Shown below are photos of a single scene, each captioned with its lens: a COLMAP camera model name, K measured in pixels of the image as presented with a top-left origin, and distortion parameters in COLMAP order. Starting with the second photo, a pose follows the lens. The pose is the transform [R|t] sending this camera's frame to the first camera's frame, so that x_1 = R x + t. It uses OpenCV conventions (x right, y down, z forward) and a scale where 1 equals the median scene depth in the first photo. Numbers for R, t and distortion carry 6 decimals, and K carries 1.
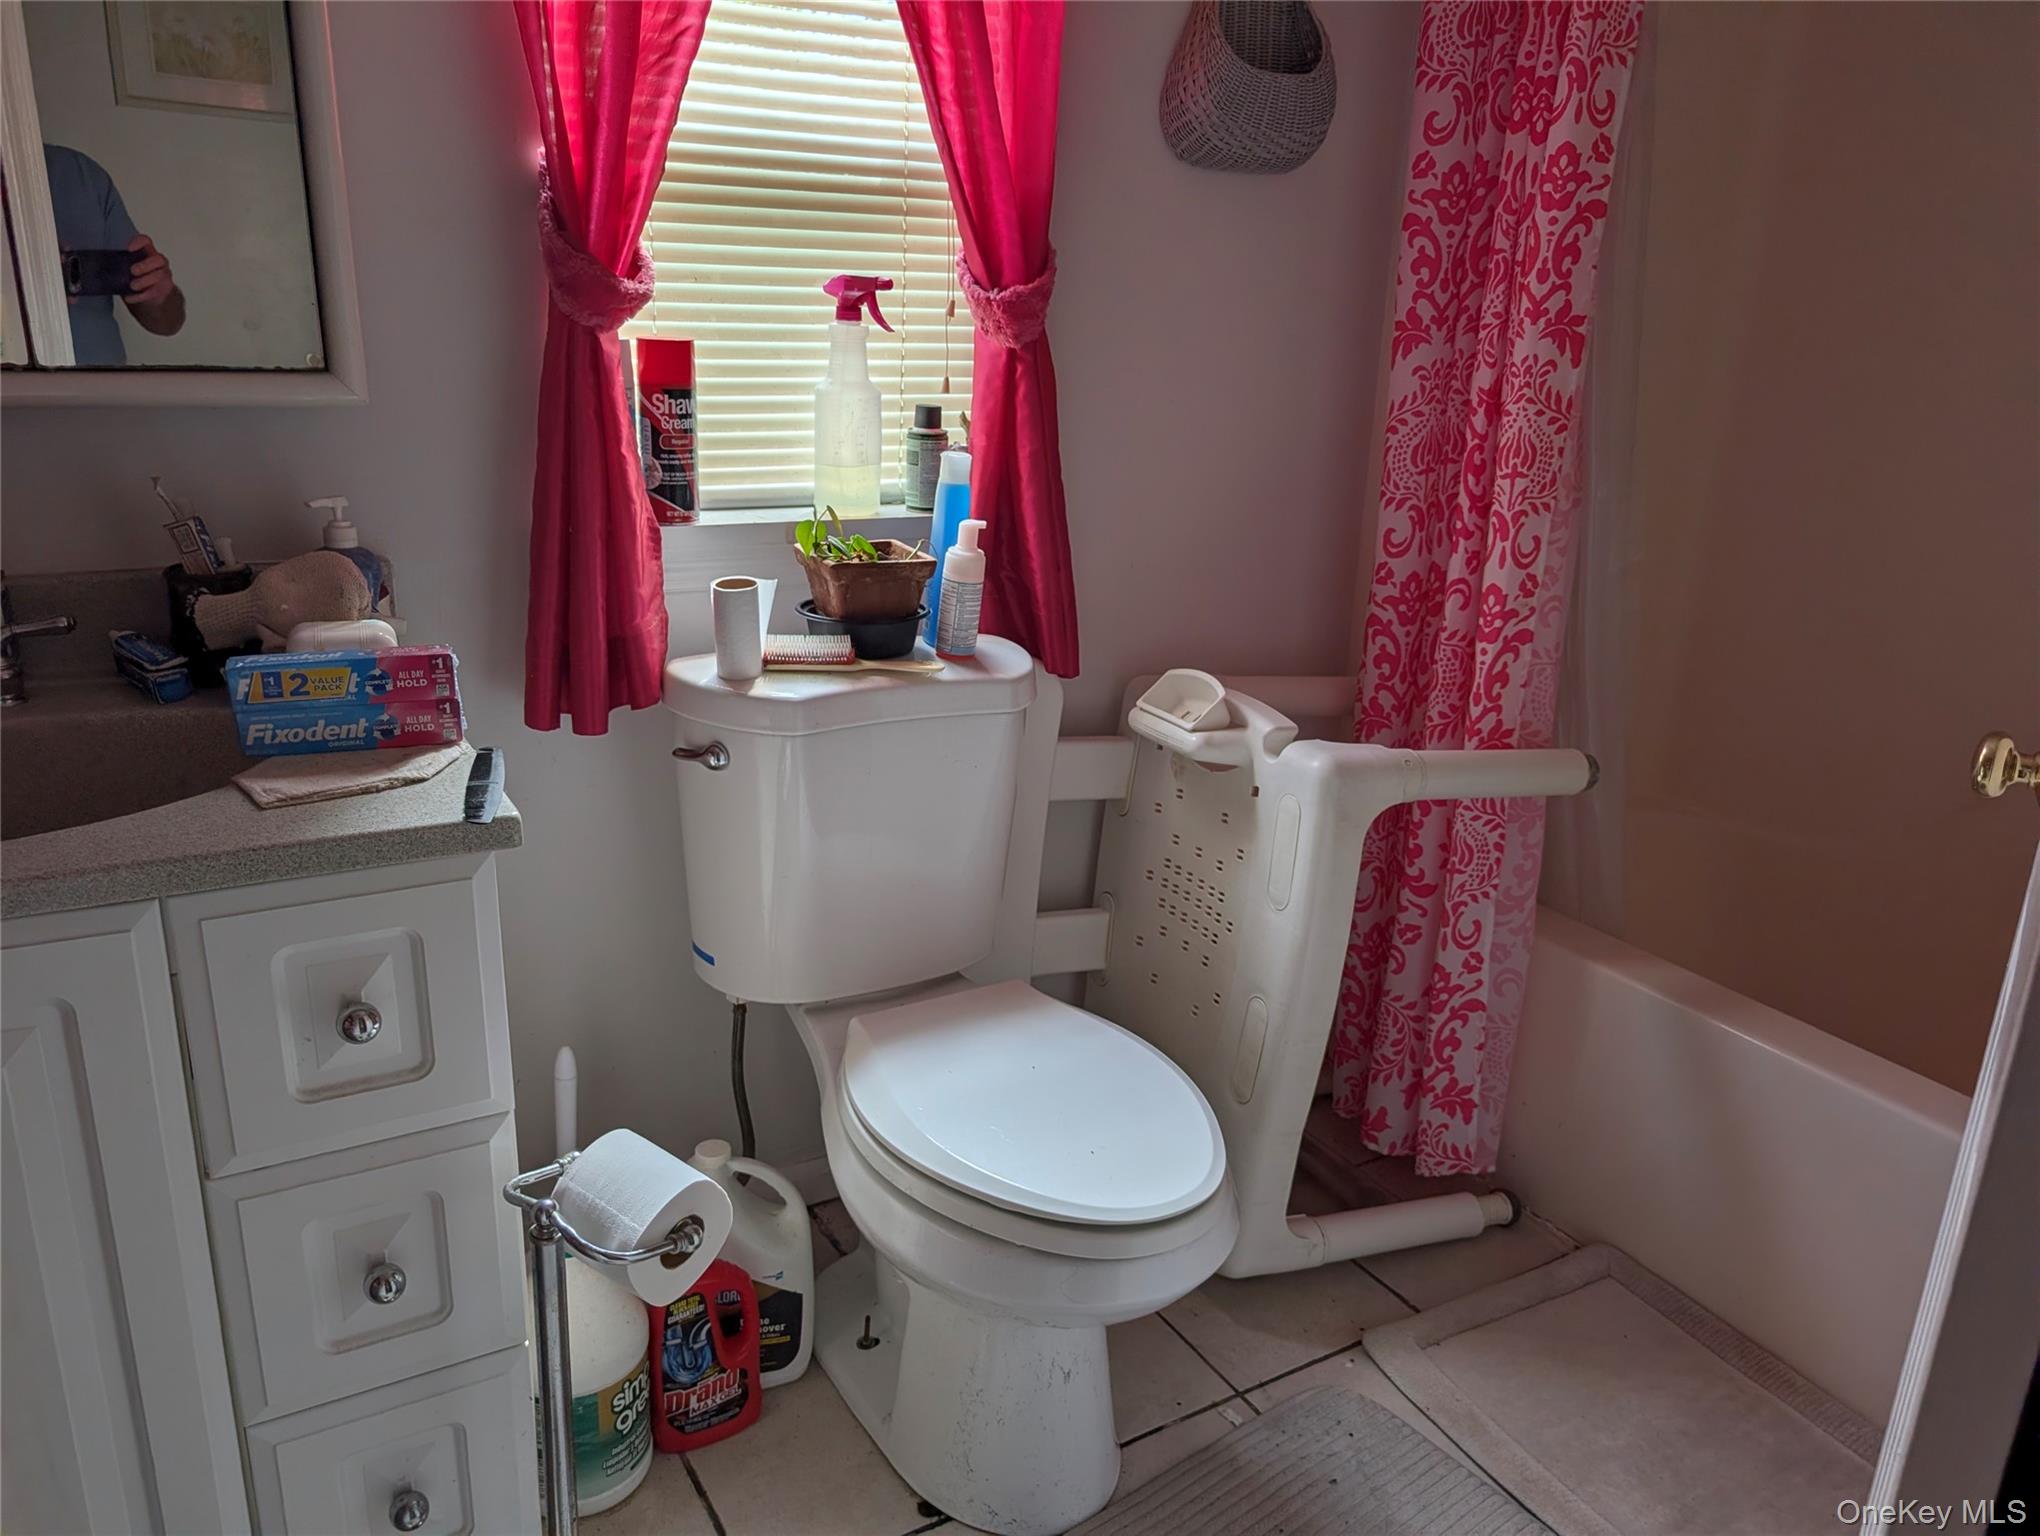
lens RADIAL K [[1436.4, 0, 1020.0], [0, 1436.4, 768.0], [0, 0, 1]] dist [0.021866, 0.005466]
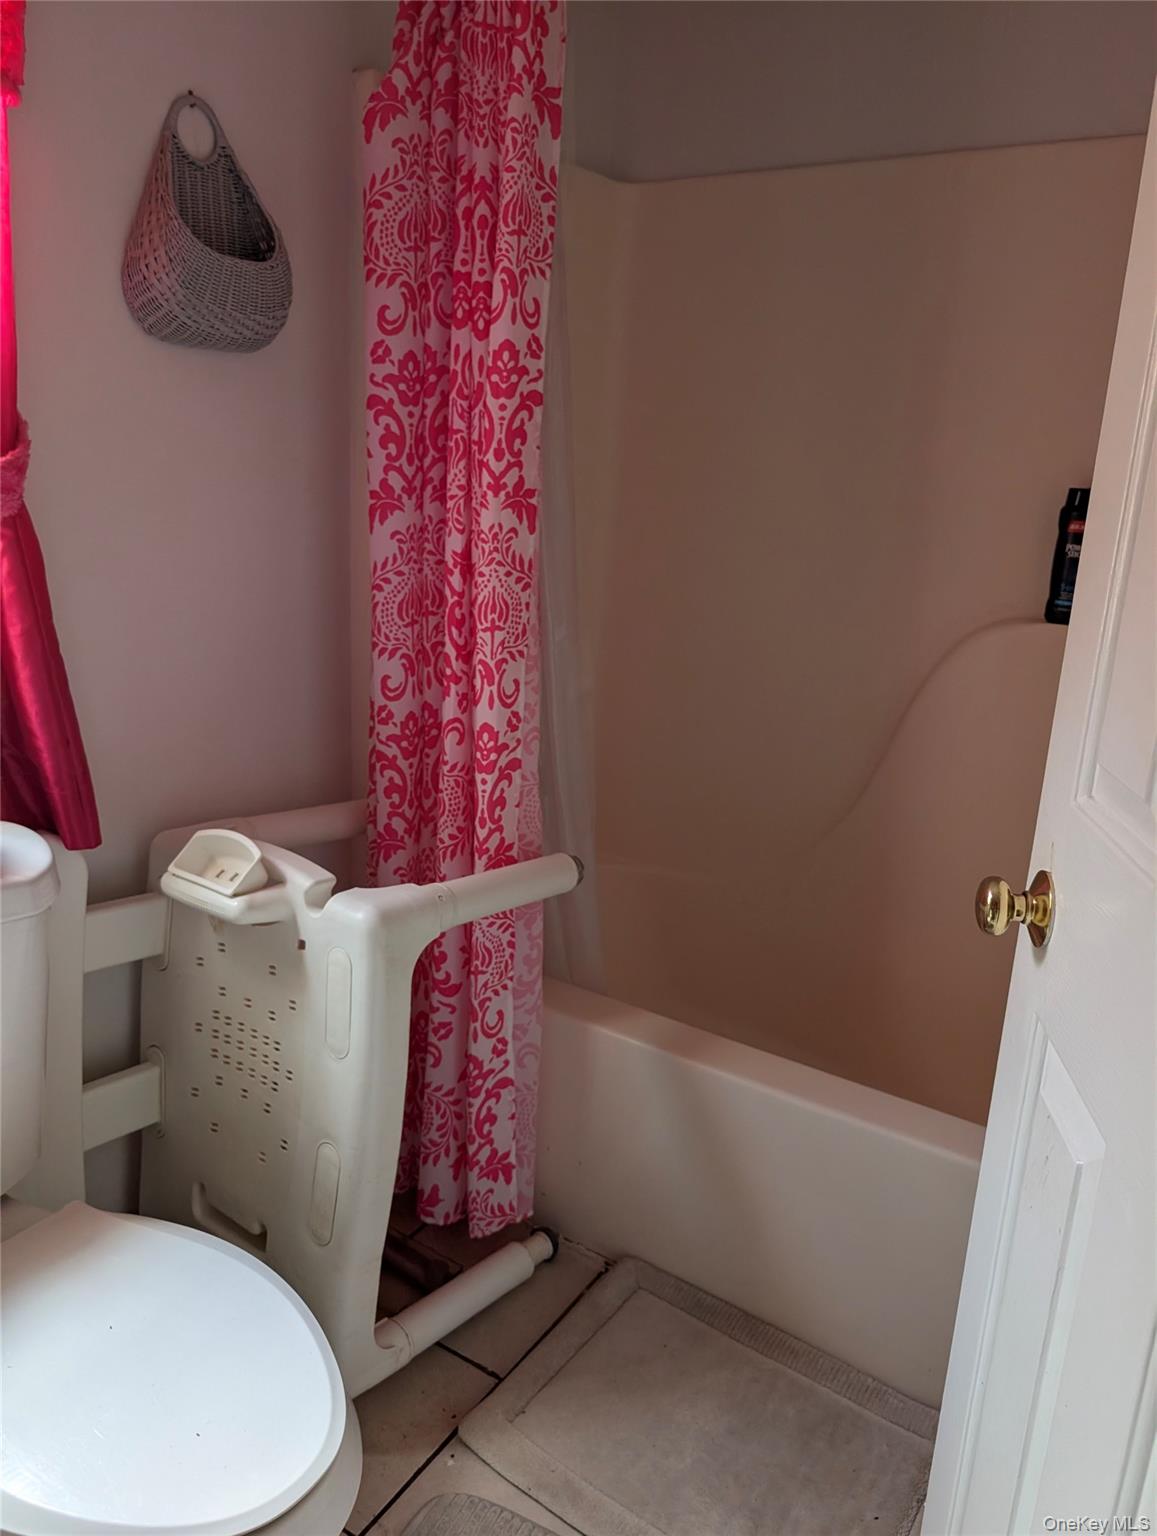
lens RADIAL K [[1110.7, 0, 527.6], [0, 1110.7, 767.3], [0, 0, 1]] dist [0.020422, -0.018866]
pose [[0.903074, -0.109224, 0.415364, -0.006958], [0.122126, 0.992504, -0.004536, -0.082698], [-0.411755, 0.054823, 0.909644, 0.191896]]
